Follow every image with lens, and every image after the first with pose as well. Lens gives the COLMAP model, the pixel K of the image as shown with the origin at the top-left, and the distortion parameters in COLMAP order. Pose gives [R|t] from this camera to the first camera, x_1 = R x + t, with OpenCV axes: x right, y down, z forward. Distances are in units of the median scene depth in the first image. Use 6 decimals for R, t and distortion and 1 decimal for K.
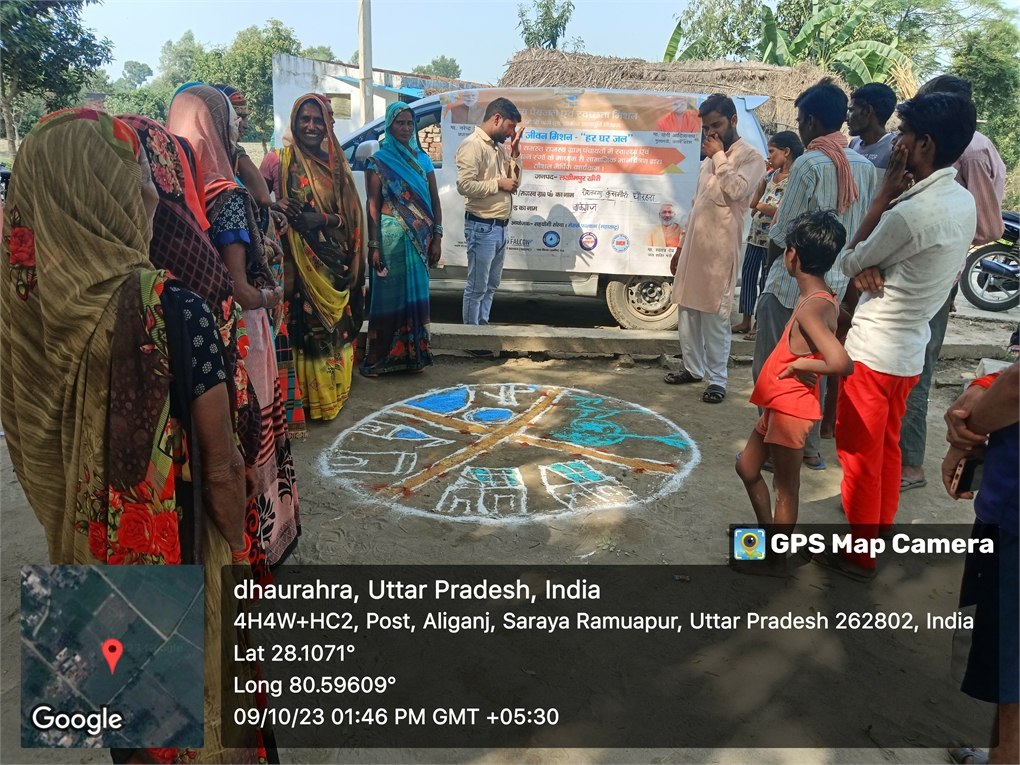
lens RADIAL K [[783.0, 0, 510.0], [0, 783.0, 382.5], [0, 0, 1]] dist [0.096359, -0.204549]
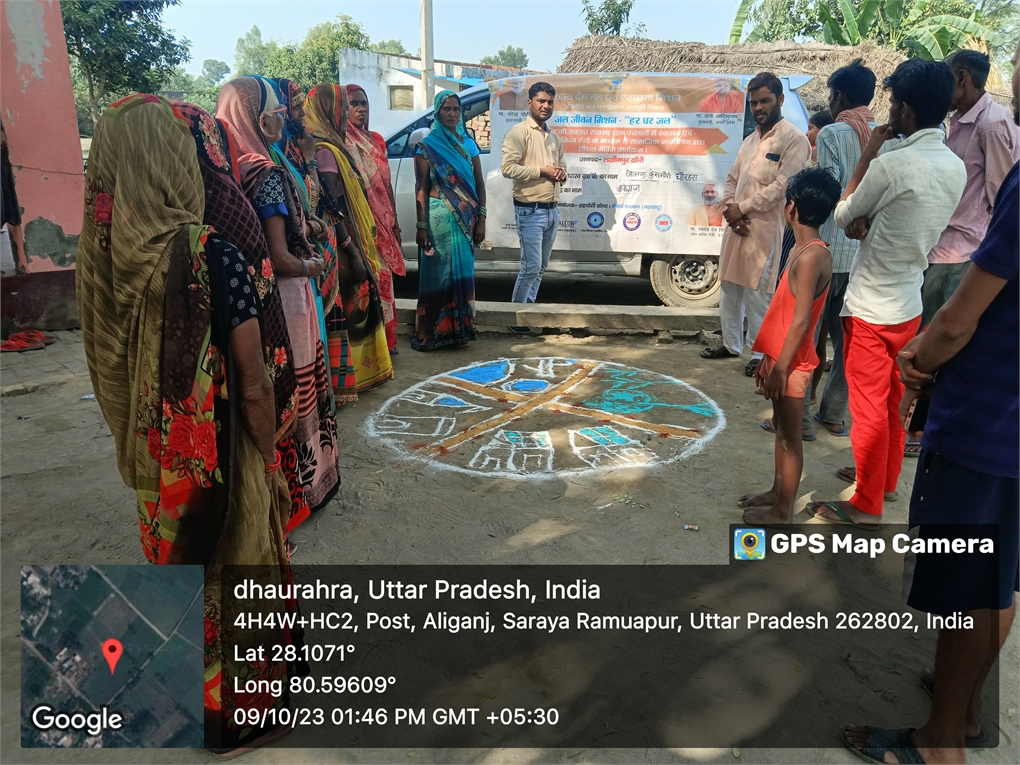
lens RADIAL K [[785.3, 0, 507.6], [0, 785.3, 381.0], [0, 0, 1]] dist [0.087593, -0.198339]
pose [[0.996197, 0.005223, -0.086974, 0.034922], [-0.004349, 0.999938, 0.010234, 0.021792], [0.087022, -0.009817, 0.996158, -0.049083]]
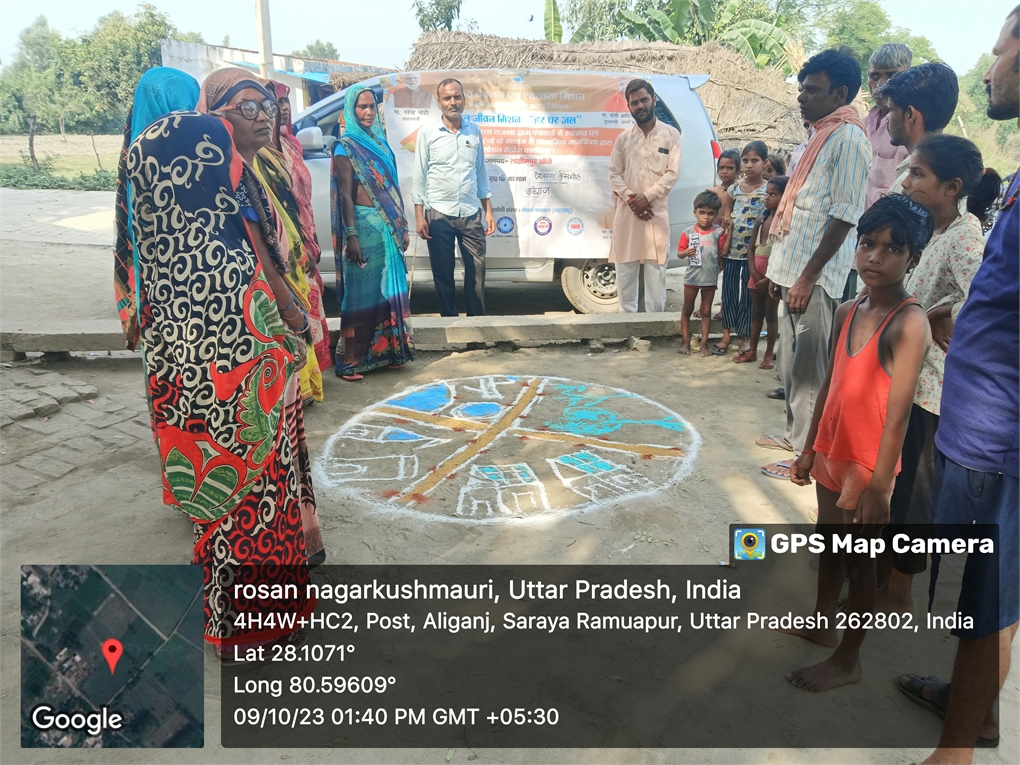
lens RADIAL K [[773.1, 0, 507.8], [0, 773.1, 400.9], [0, 0, 1]] dist [0.055963, -0.096595]
pose [[0.990527, -0.065193, 0.120859, -0.090873], [0.059938, 0.997113, 0.046624, -0.010535], [-0.123549, -0.038939, 0.991574, 0.038663]]
